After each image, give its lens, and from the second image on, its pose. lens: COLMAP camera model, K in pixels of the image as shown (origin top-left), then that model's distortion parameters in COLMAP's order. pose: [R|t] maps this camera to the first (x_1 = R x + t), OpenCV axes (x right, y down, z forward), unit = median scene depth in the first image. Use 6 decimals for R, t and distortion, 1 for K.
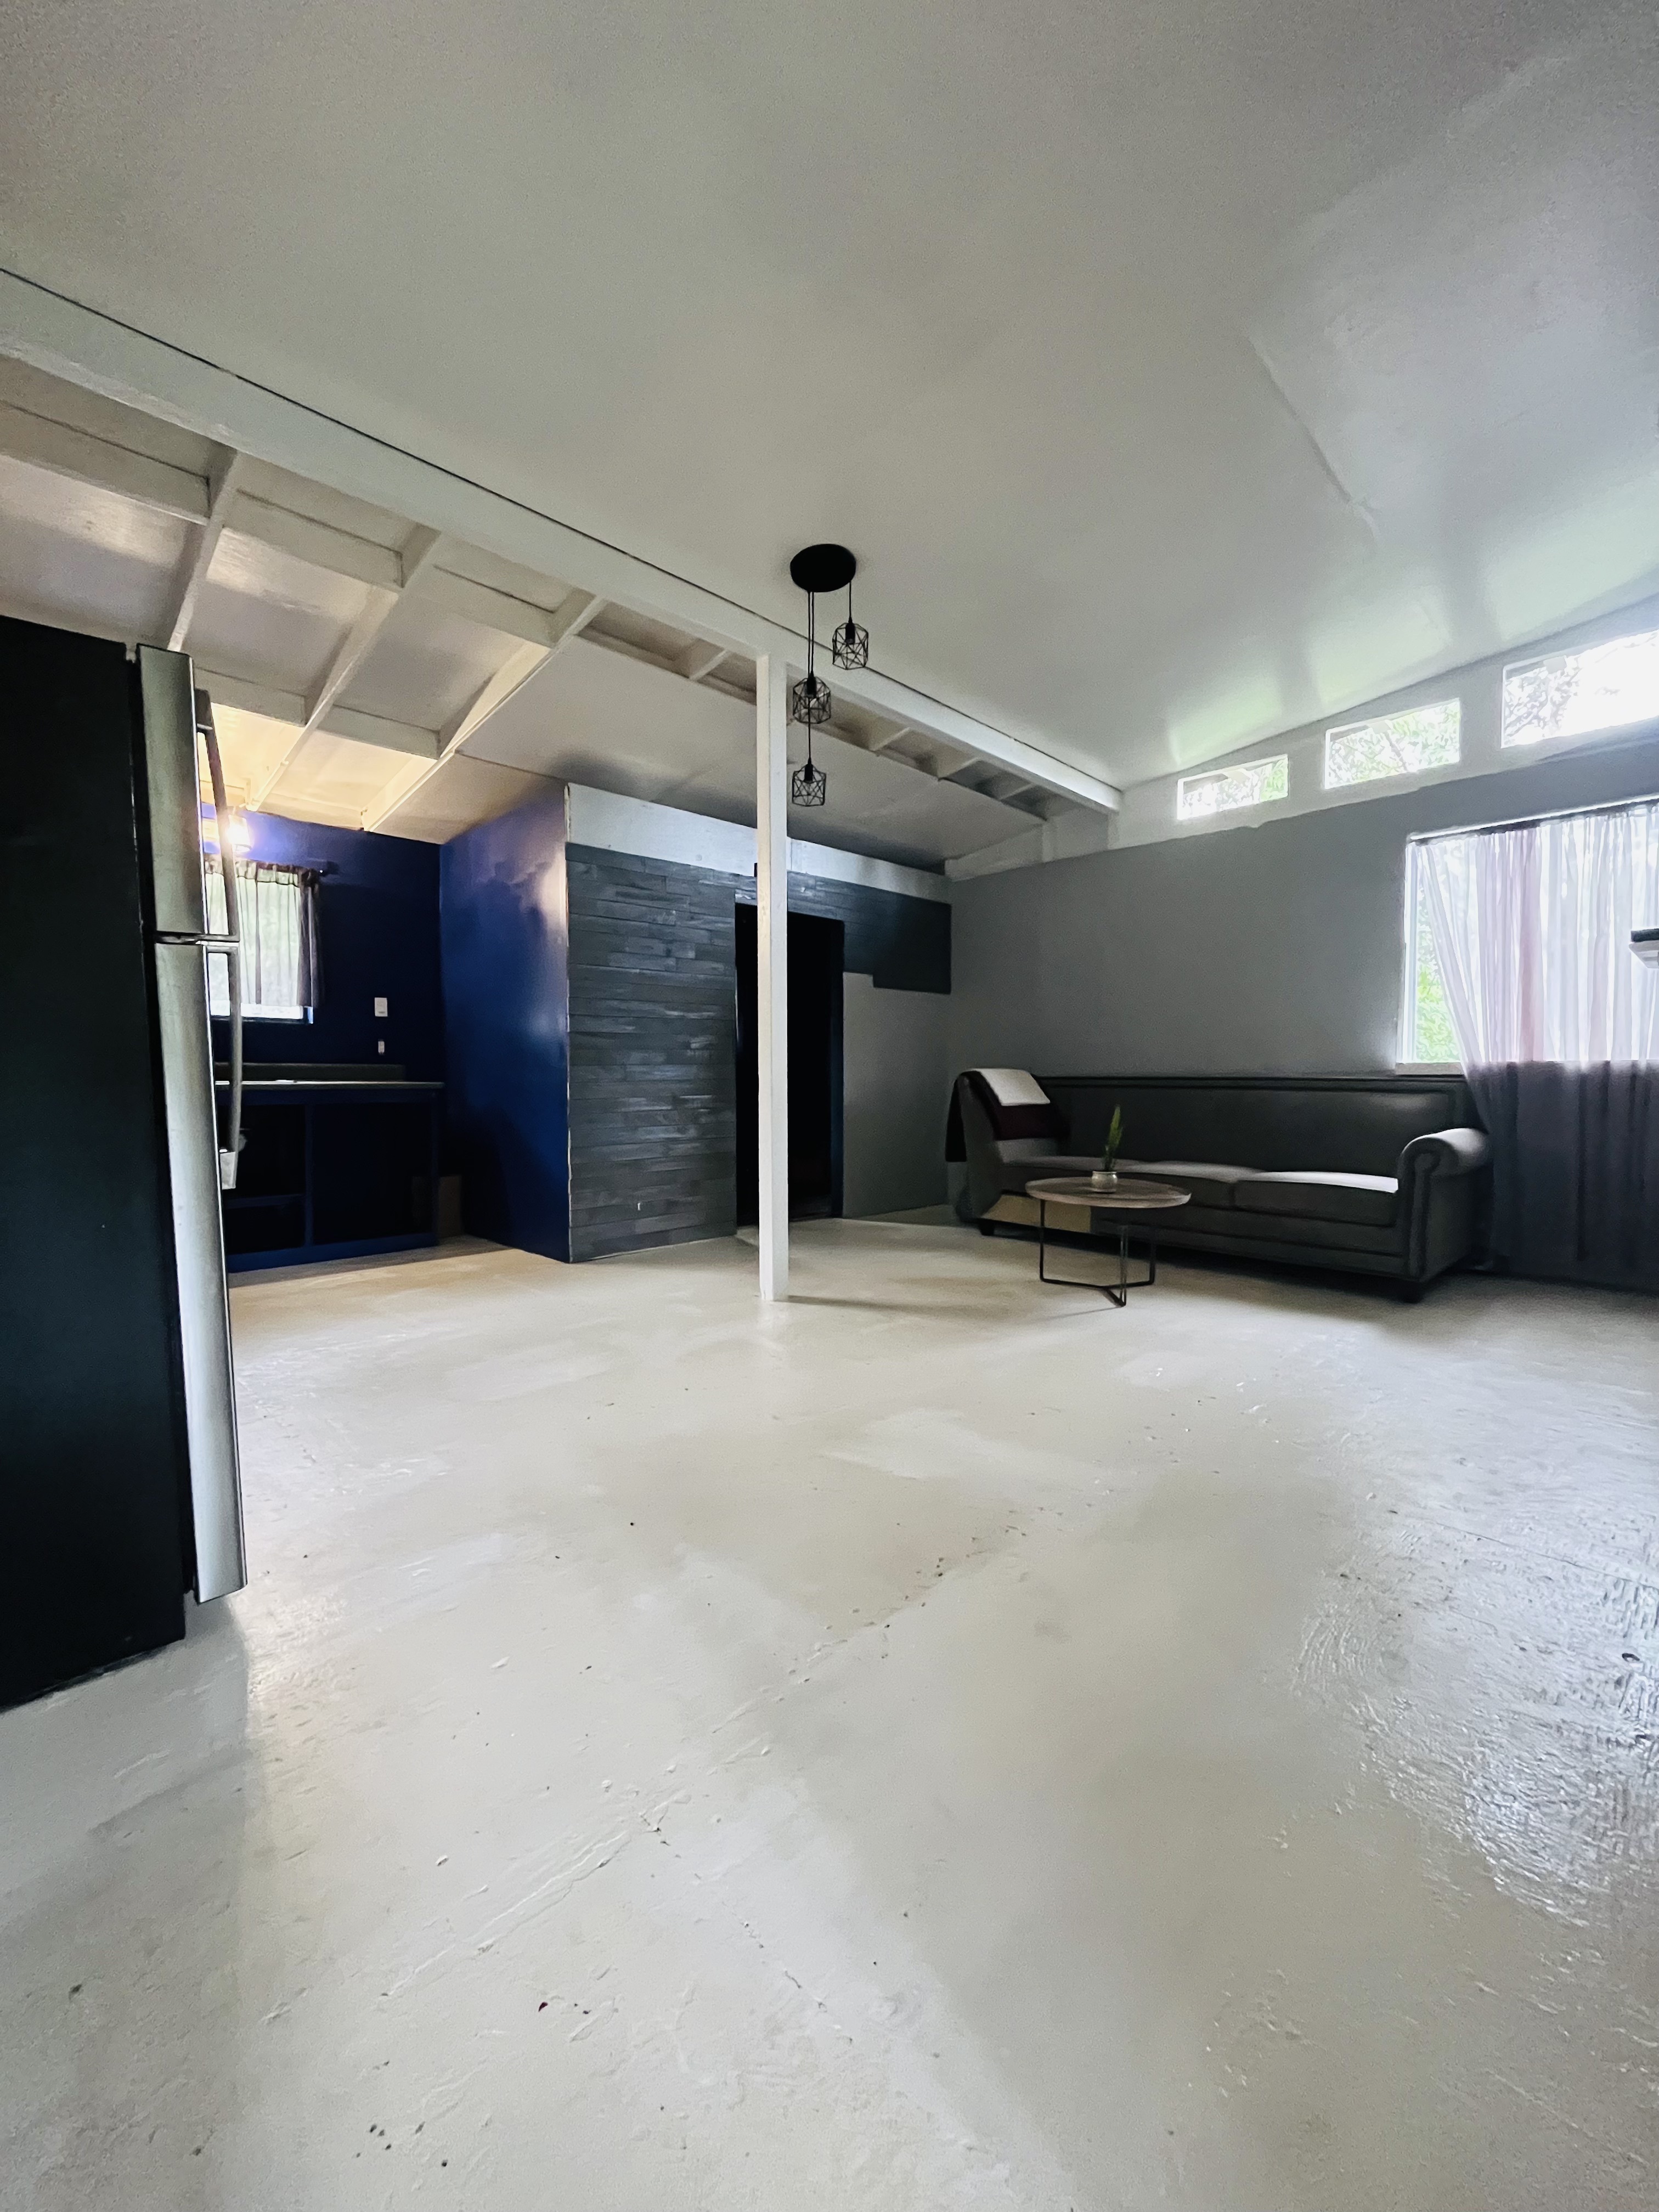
lens RADIAL K [[890.2, 0, 824.7], [0, 890.2, 1103.8], [0, 0, 1]] dist [-0.002451, -0.000270]
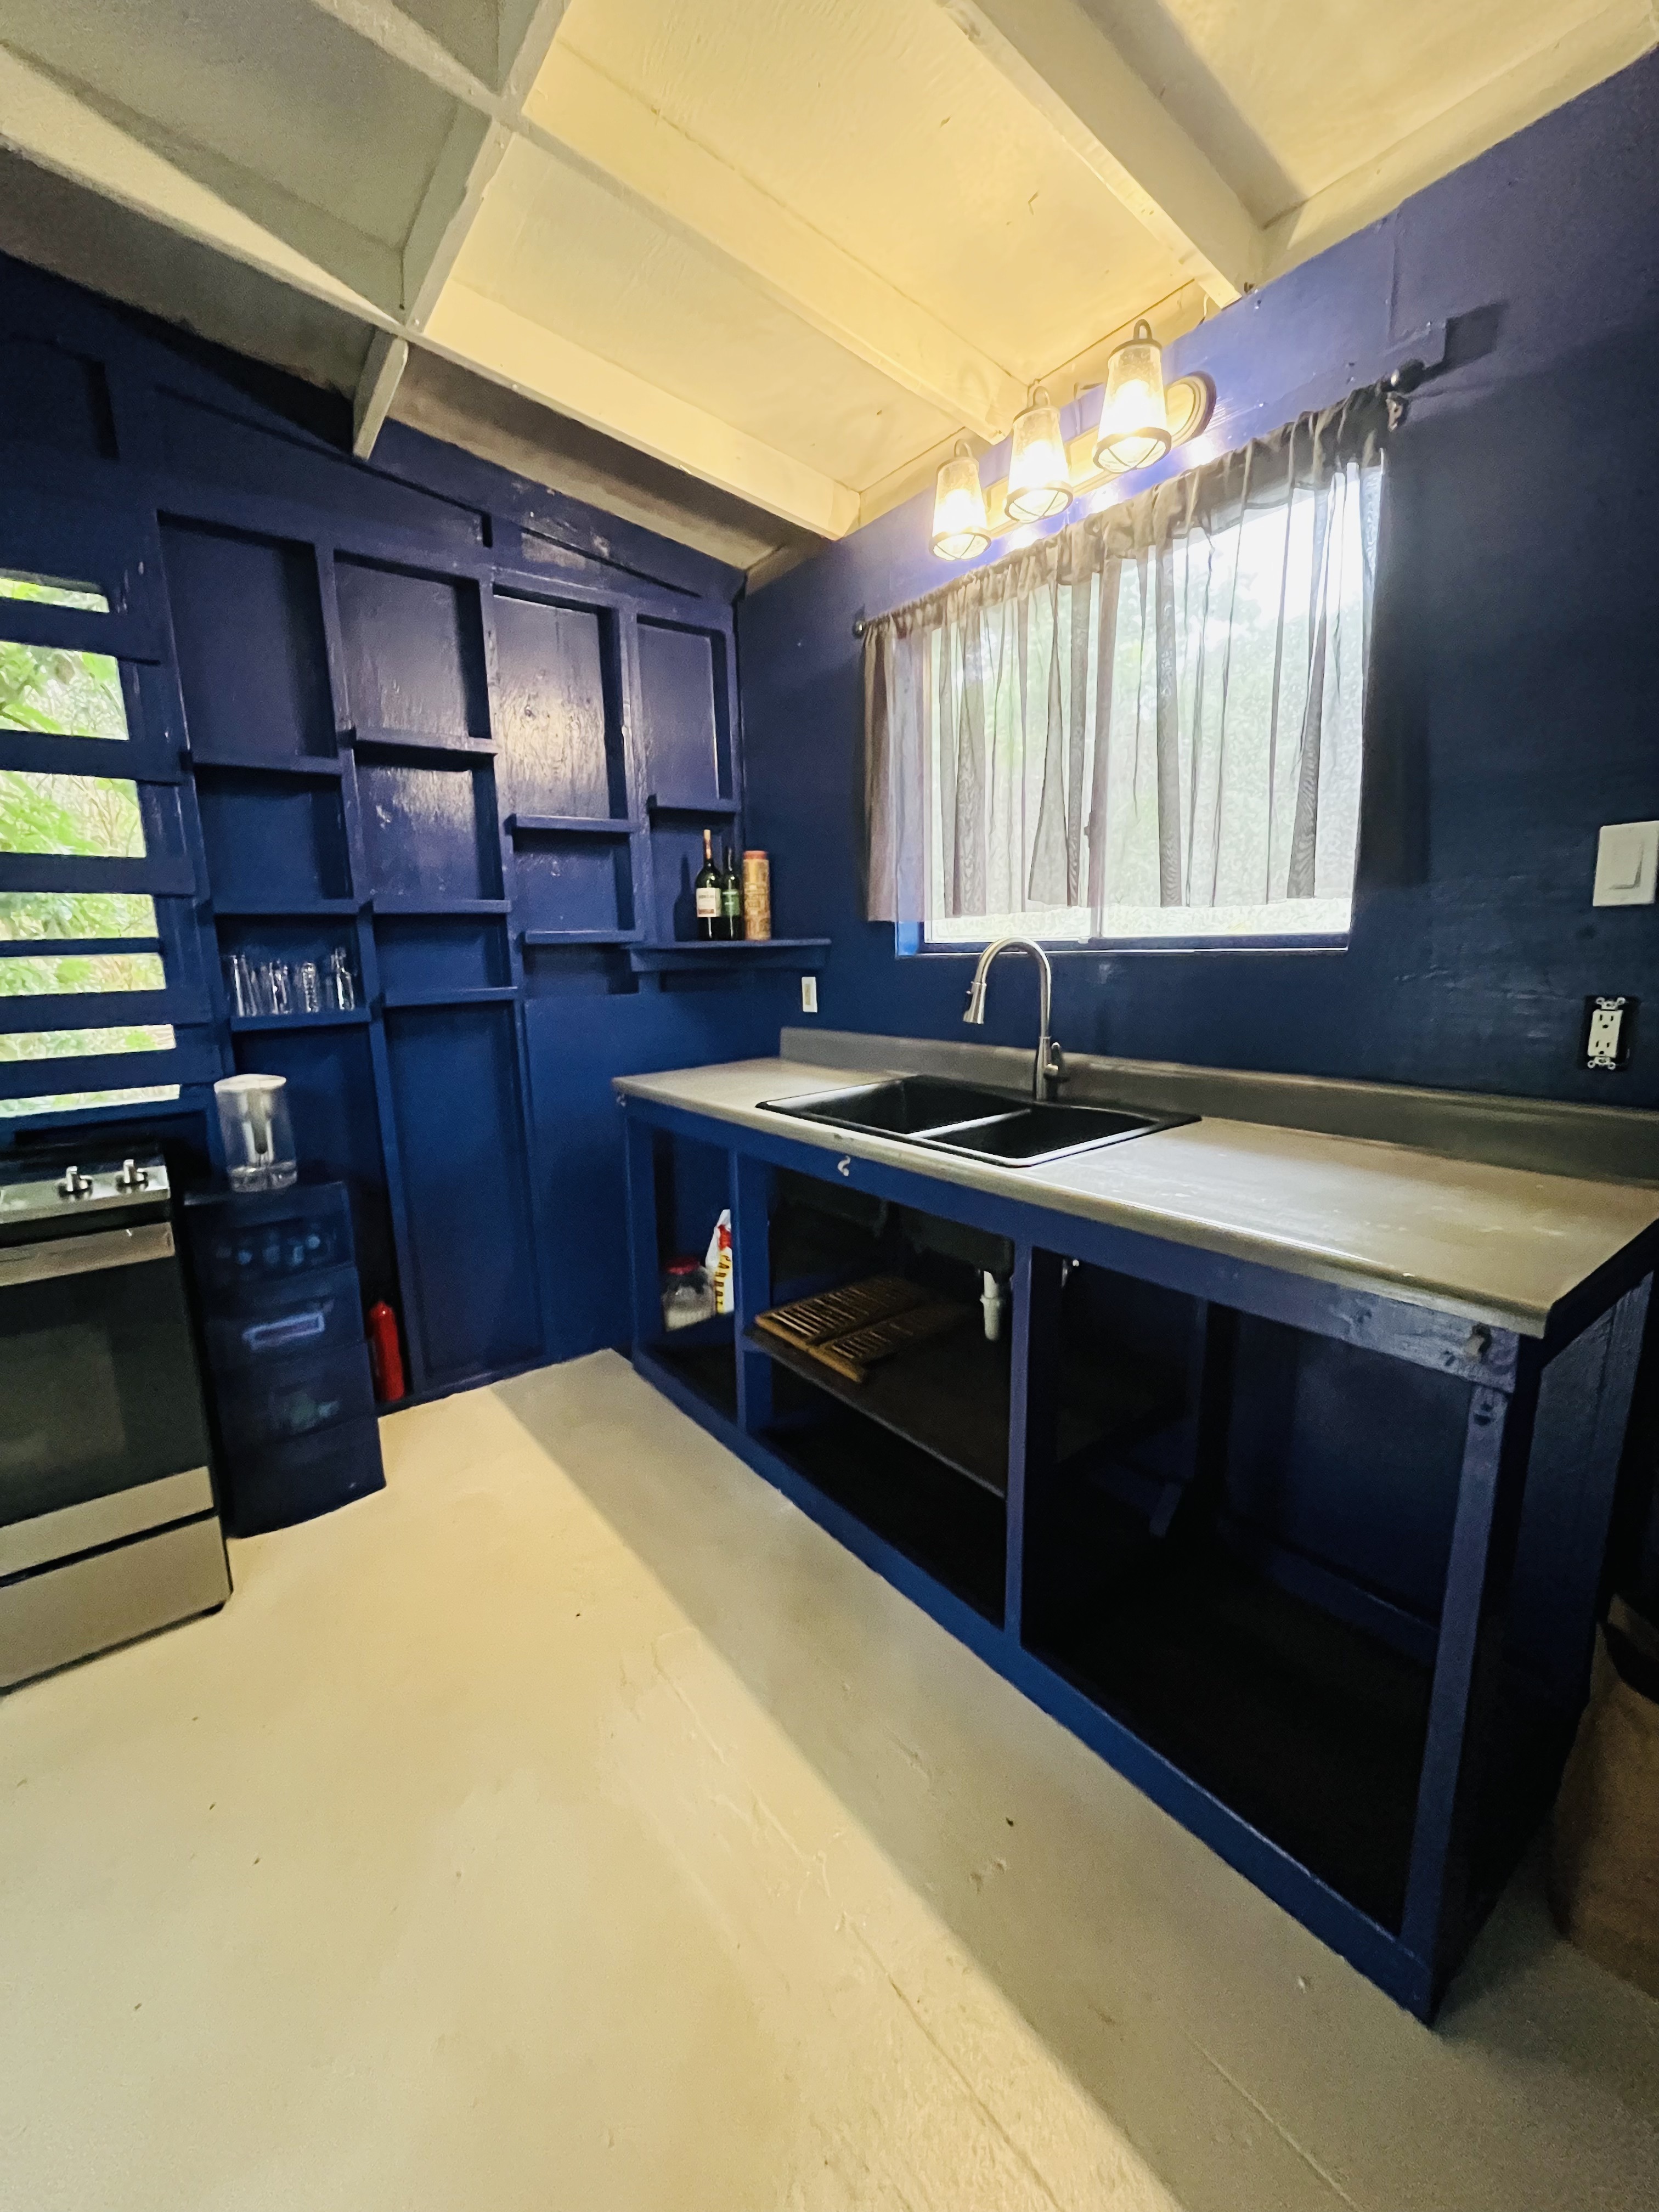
lens RADIAL K [[890.2, 0, 824.7], [0, 890.2, 1103.8], [0, 0, 1]] dist [-0.002451, -0.000270]
pose [[-0.121308, 0.177972, -0.976530, -0.243689], [-0.006545, 0.983630, 0.180079, -0.093496], [0.992593, 0.028237, -0.118157, 0.874371]]
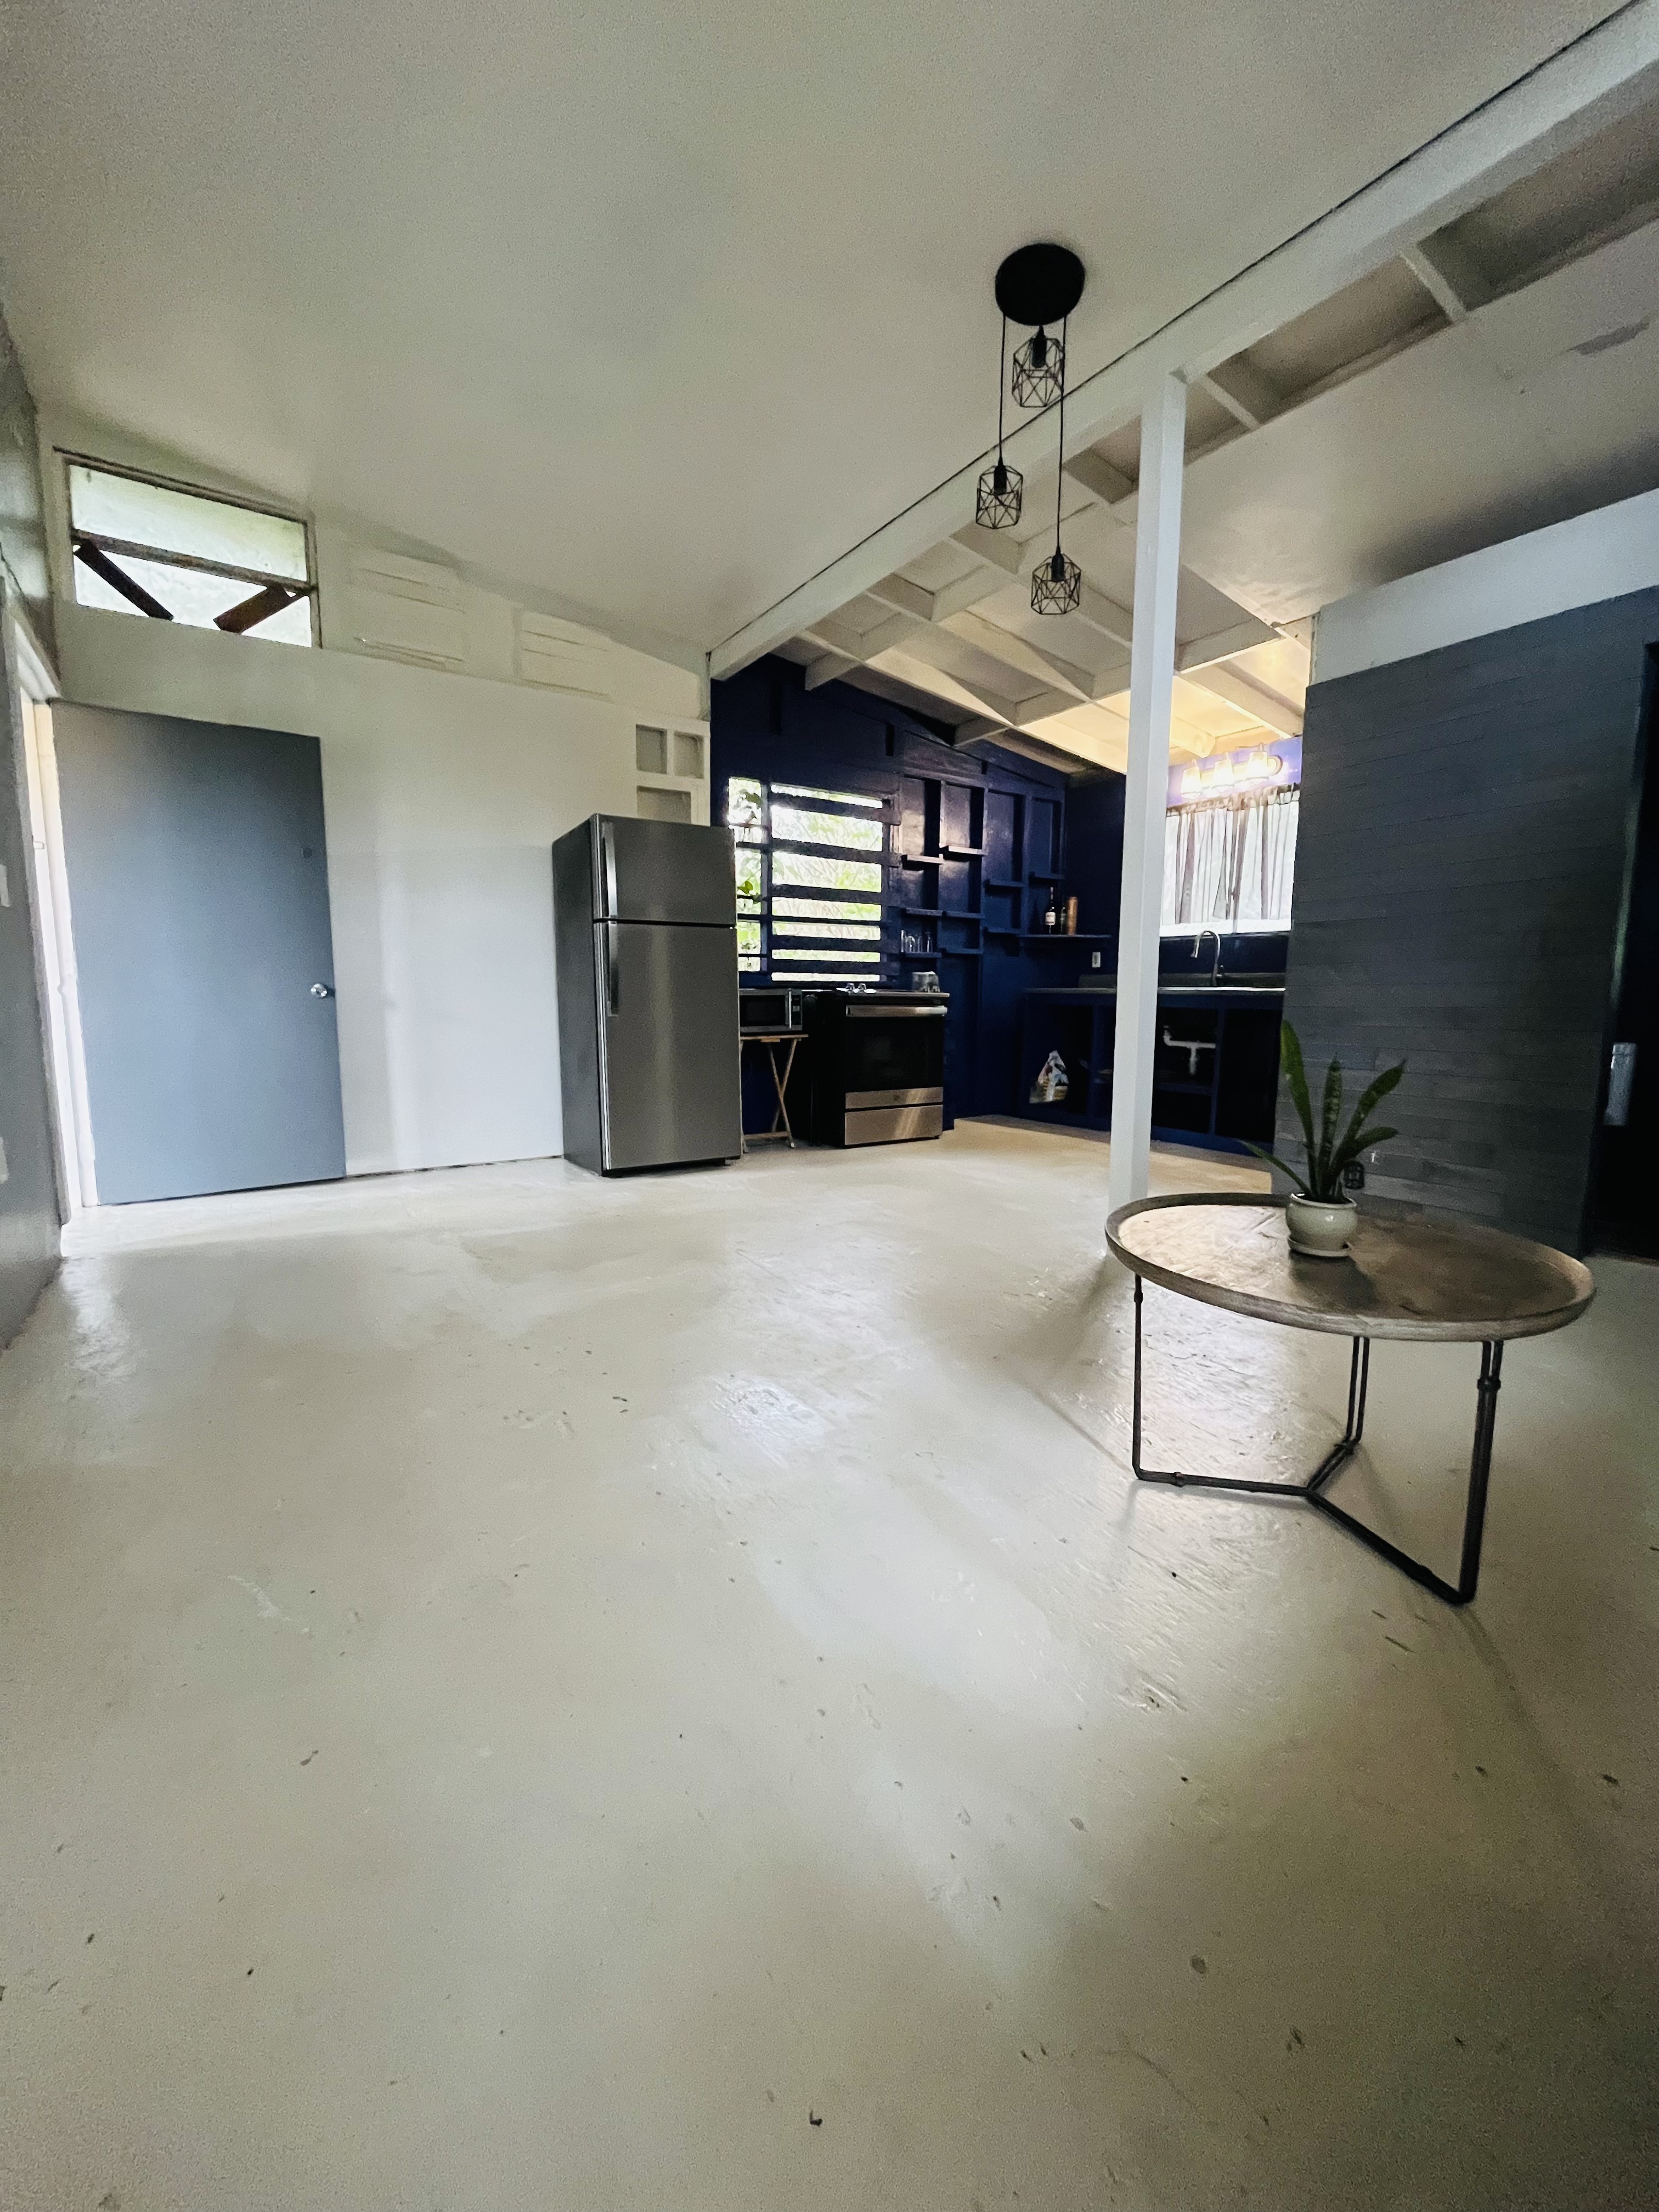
lens RADIAL K [[890.2, 0, 824.7], [0, 890.2, 1103.8], [0, 0, 1]] dist [-0.002451, -0.000270]
pose [[-0.181542, 0.120962, -0.975915, 0.550892], [-0.041910, 0.990552, 0.130573, -0.004732], [0.982490, 0.064605, -0.174758, 0.647545]]
